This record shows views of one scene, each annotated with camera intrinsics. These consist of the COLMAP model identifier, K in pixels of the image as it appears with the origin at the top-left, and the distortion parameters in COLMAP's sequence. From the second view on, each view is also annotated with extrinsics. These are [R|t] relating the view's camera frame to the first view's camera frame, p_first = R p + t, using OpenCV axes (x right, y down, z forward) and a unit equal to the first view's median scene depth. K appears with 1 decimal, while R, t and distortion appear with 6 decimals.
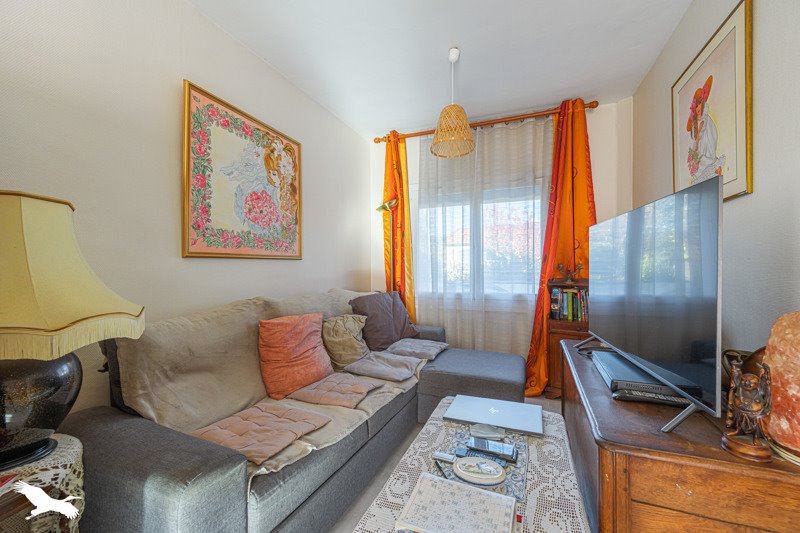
lens RADIAL K [[321.7, 0, 403.1], [0, 321.7, 267.9], [0, 0, 1]] dist [-0.000875, -0.000021]
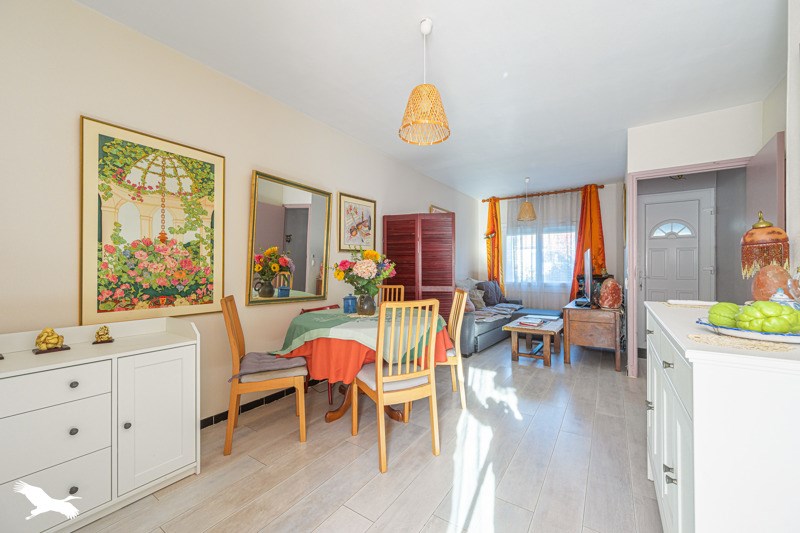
lens RADIAL K [[321.7, 0, 403.1], [0, 321.7, 267.9], [0, 0, 1]] dist [-0.000875, -0.000021]
pose [[0.976890, 0.001016, -0.213741, -0.149883], [0.000003, 0.999989, 0.004768, -0.015137], [0.213743, -0.004659, 0.976879, -1.016249]]
